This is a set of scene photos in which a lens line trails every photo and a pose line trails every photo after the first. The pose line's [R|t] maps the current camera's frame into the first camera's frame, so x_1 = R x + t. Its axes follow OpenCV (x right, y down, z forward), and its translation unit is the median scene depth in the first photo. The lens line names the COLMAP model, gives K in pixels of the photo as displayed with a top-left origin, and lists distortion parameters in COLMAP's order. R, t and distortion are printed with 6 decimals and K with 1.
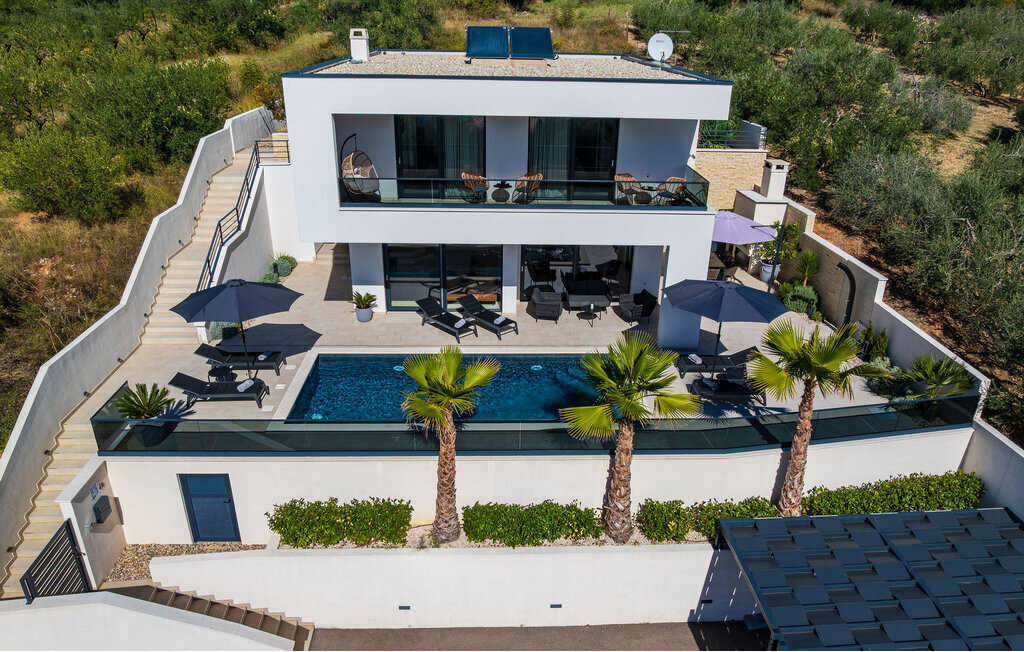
lens RADIAL K [[716.2, 0, 506.2], [0, 716.2, 354.8], [0, 0, 1]] dist [-0.009035, -0.000752]
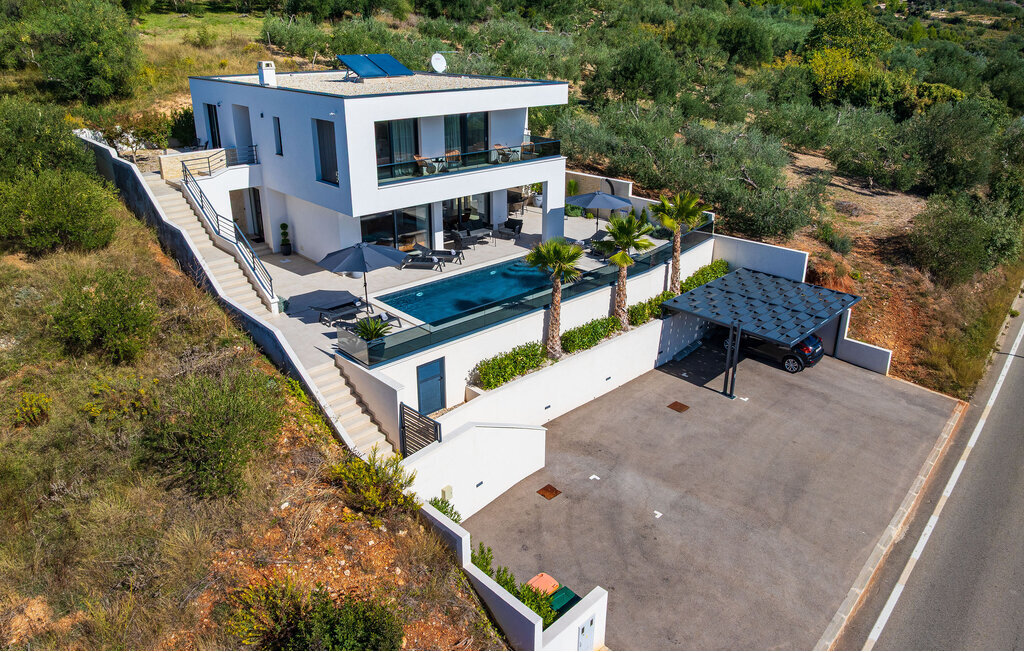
lens RADIAL K [[704.1, 0, 510.5], [0, 704.1, 301.2], [0, 0, 1]] dist [-0.001189, -0.000247]
pose [[0.763324, -0.248902, 0.596141, -0.958031], [0.287851, 0.957171, 0.031064, 0.042450], [-0.578341, 0.147888, 0.802279, -0.235319]]
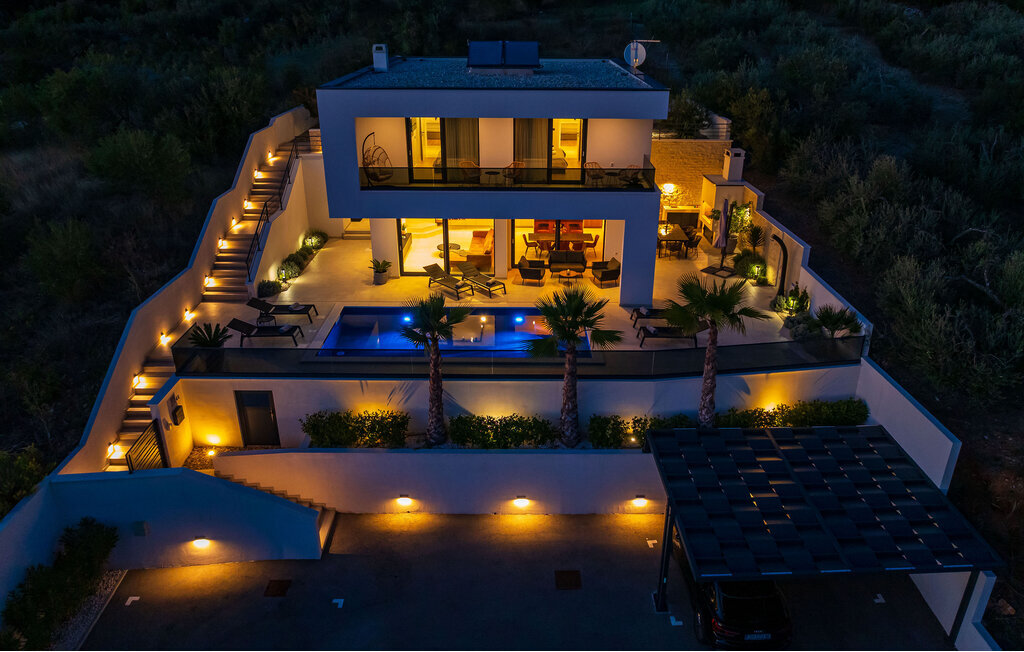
lens RADIAL K [[712.1, 0, 512.0], [0, 712.1, 326.0], [0, 0, 1]] dist [-0.001340, -0.000869]
pose [[0.999080, 0.002788, -0.042802, 0.094010], [-0.003557, 0.999833, -0.017912, 0.057205], [0.042745, 0.018048, 0.998923, -0.252428]]
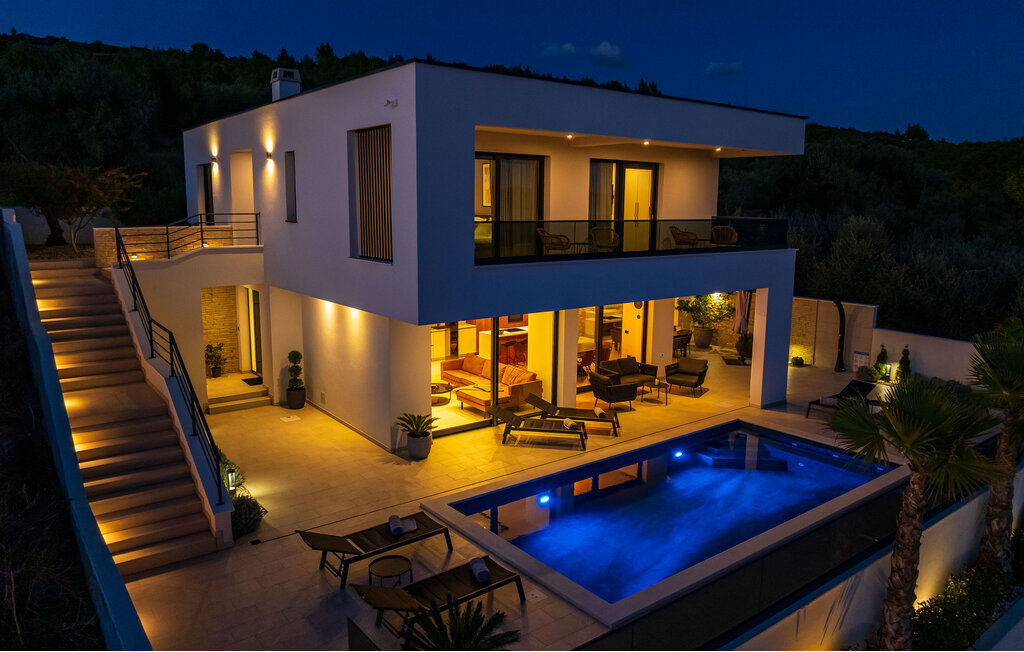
lens RADIAL K [[704.1, 0, 510.5], [0, 704.1, 301.2], [0, 0, 1]] dist [-0.001189, -0.000247]
pose [[0.814106, -0.087547, 0.574079, -0.602939], [0.249485, 0.945418, -0.209621, -0.032914], [-0.524393, 0.313878, 0.791513, 0.513649]]
